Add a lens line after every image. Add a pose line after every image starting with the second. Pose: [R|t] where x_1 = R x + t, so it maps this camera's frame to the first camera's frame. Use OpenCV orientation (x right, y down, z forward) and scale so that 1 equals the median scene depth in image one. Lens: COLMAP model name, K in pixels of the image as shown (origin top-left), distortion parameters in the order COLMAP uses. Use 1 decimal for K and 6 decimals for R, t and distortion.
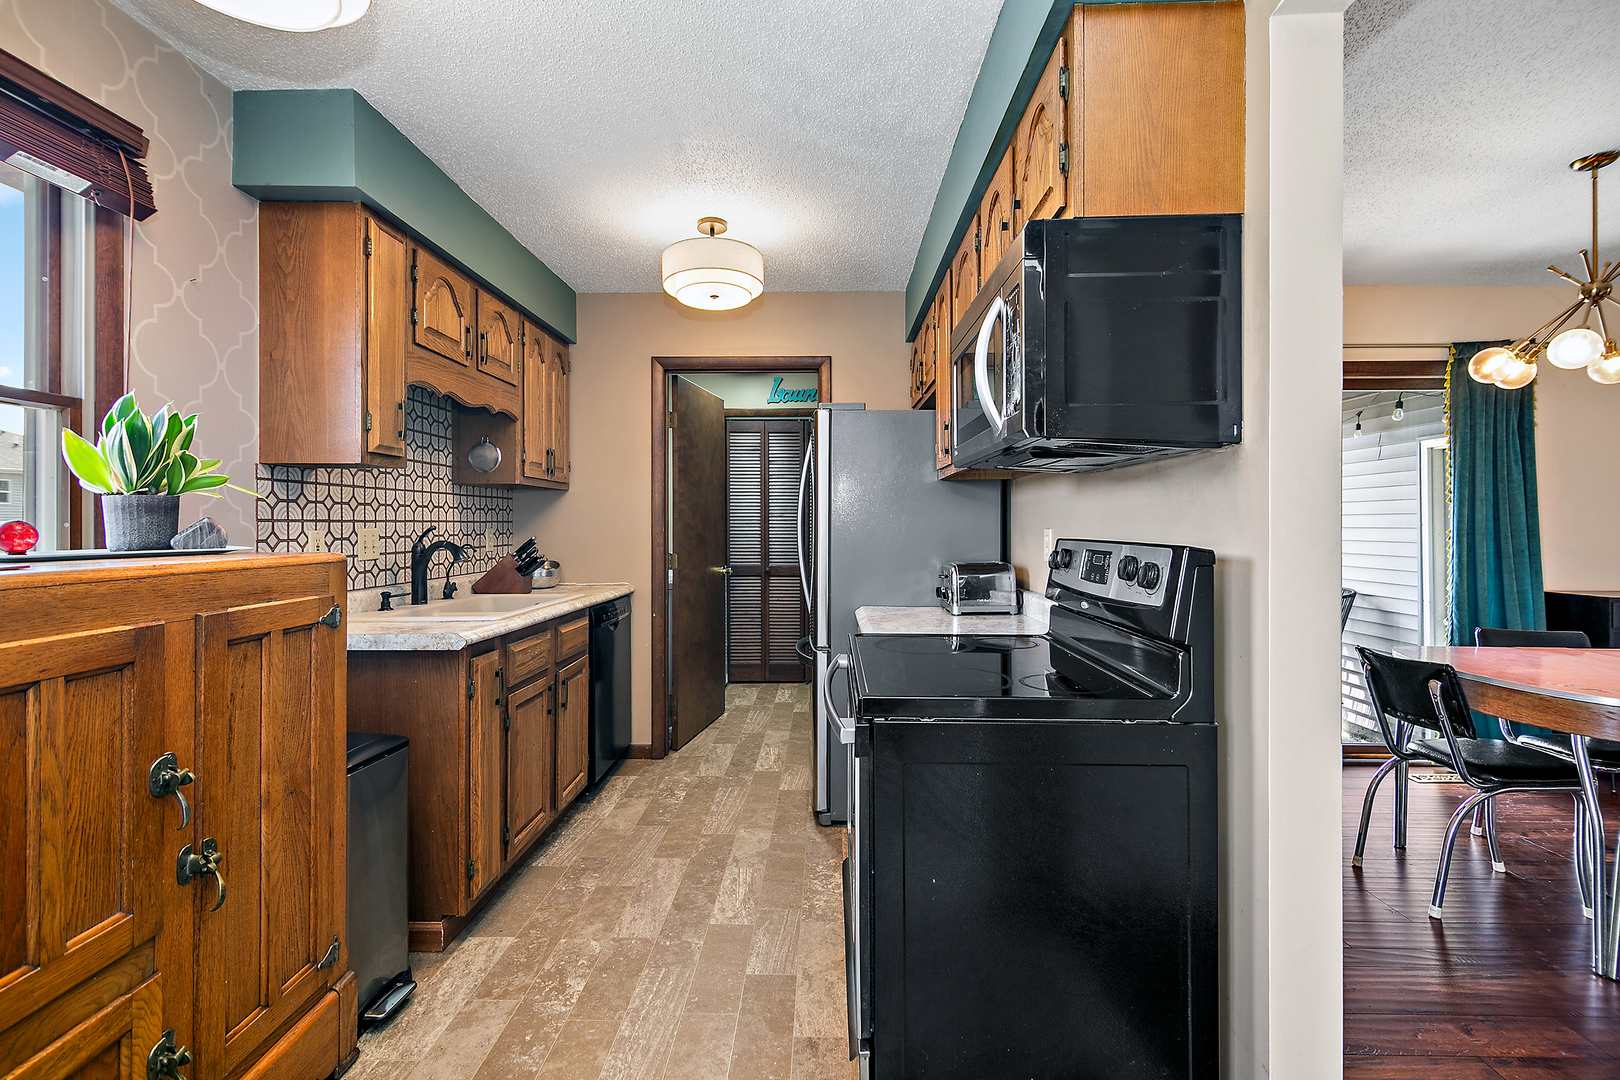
lens RADIAL K [[728.5, 0, 809.9], [0, 728.5, 519.5], [0, 0, 1]] dist [0.019851, -0.013263]
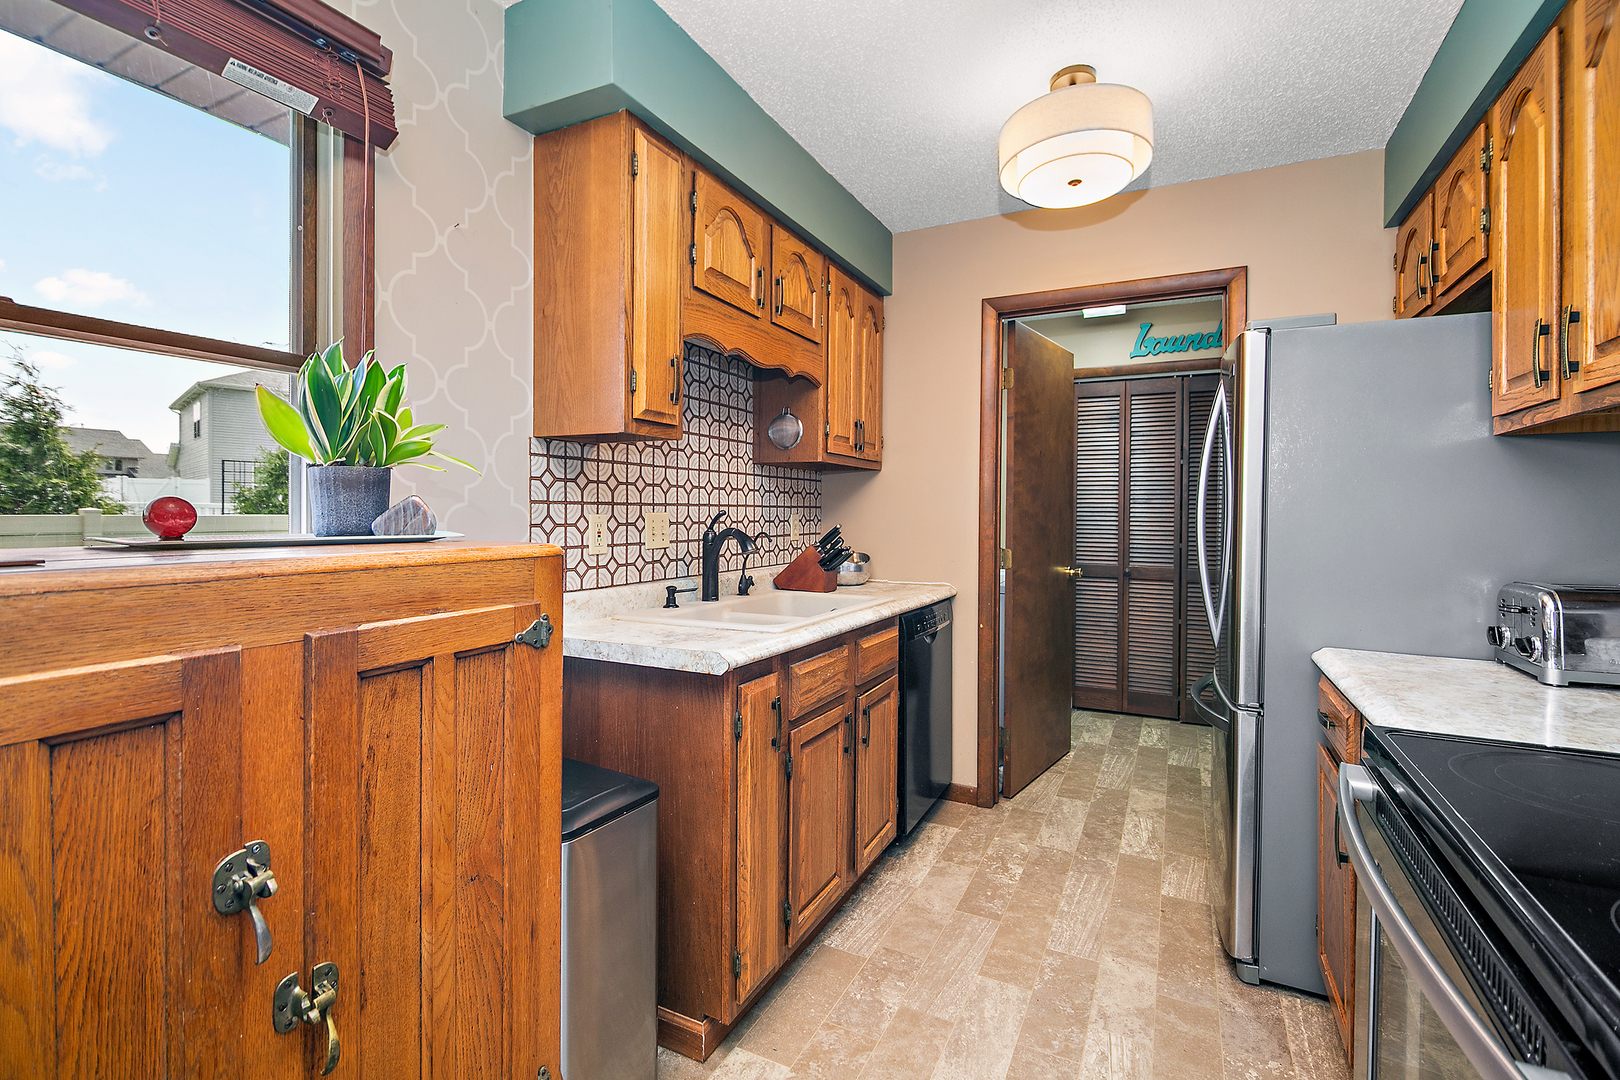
lens RADIAL K [[728.5, 0, 809.9], [0, 728.5, 519.5], [0, 0, 1]] dist [0.019851, -0.013263]
pose [[0.903951, 0.012718, -0.427448, -0.062175], [-0.006054, 0.999838, 0.016946, 0.004412], [0.427594, -0.012731, 0.903881, 0.284970]]
